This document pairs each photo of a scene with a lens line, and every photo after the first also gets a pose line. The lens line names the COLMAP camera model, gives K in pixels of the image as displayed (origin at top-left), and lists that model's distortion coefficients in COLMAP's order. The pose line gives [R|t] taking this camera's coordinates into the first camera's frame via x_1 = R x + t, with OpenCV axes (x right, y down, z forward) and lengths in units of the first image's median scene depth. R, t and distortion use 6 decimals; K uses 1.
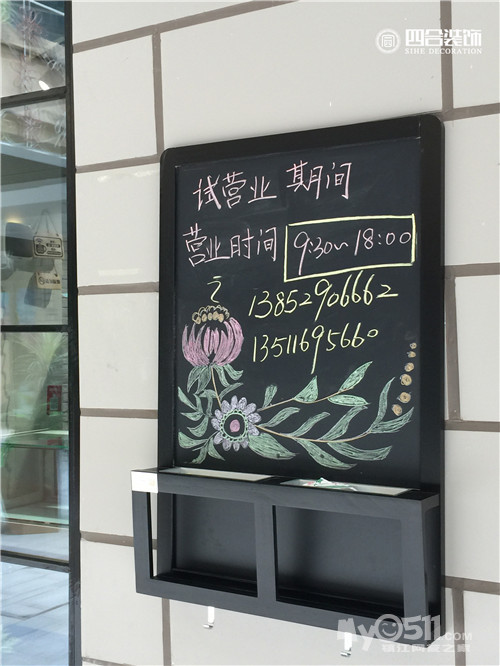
lens RADIAL K [[922.2, 0, 249.5], [0, 922.2, 333.7], [0, 0, 1]] dist [0.132032, 0.000000]
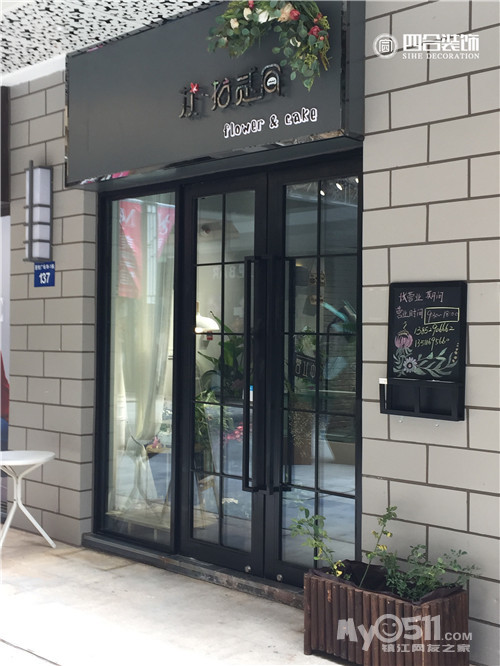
lens RADIAL K [[922.2, 0, 249.9], [0, 922.2, 332.1], [0, 0, 1]] dist [0.132032, 0.000000]
pose [[0.969490, 0.017714, -0.244489, 0.254788], [-0.014863, 0.999798, 0.013501, -0.064677], [0.244679, -0.009455, 0.969558, -2.556408]]
